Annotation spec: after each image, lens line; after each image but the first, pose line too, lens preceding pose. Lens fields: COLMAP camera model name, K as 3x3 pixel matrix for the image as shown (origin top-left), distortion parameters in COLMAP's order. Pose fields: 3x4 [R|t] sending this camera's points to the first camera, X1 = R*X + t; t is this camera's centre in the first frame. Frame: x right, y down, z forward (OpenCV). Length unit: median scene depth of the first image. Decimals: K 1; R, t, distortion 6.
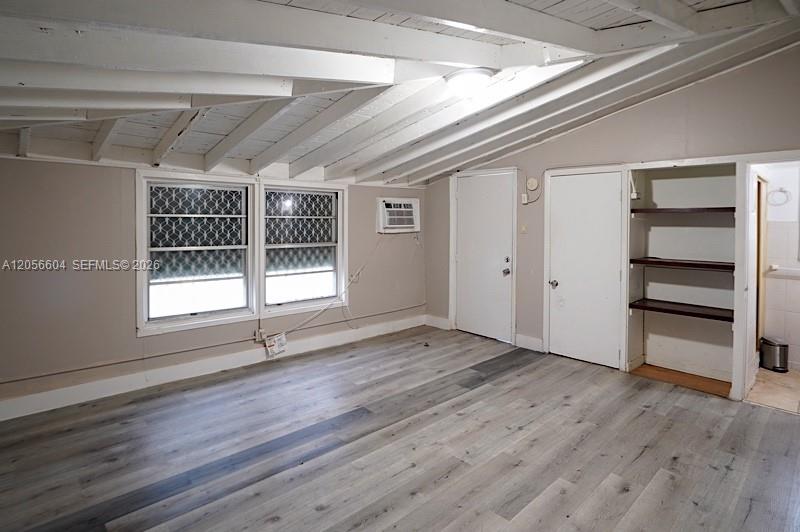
lens RADIAL K [[406.6, 0, 402.8], [0, 406.6, 232.9], [0, 0, 1]] dist [-0.041921, 0.021596]
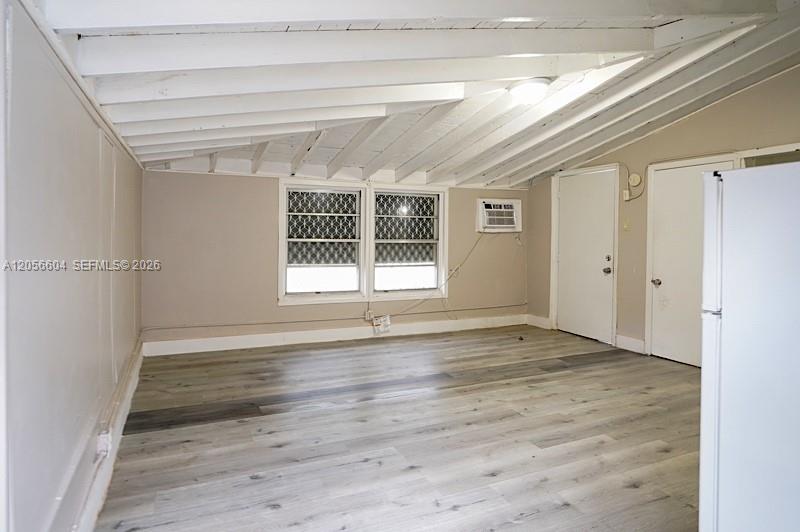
lens RADIAL K [[433.7, 0, 394.4], [0, 433.7, 241.0], [0, 0, 1]] dist [0.000400, 0.000998]
pose [[0.949192, 0.005894, -0.314643, 0.120575], [-0.009426, 0.999908, -0.009705, 0.049040], [0.314557, 0.012177, 0.949161, -0.193572]]
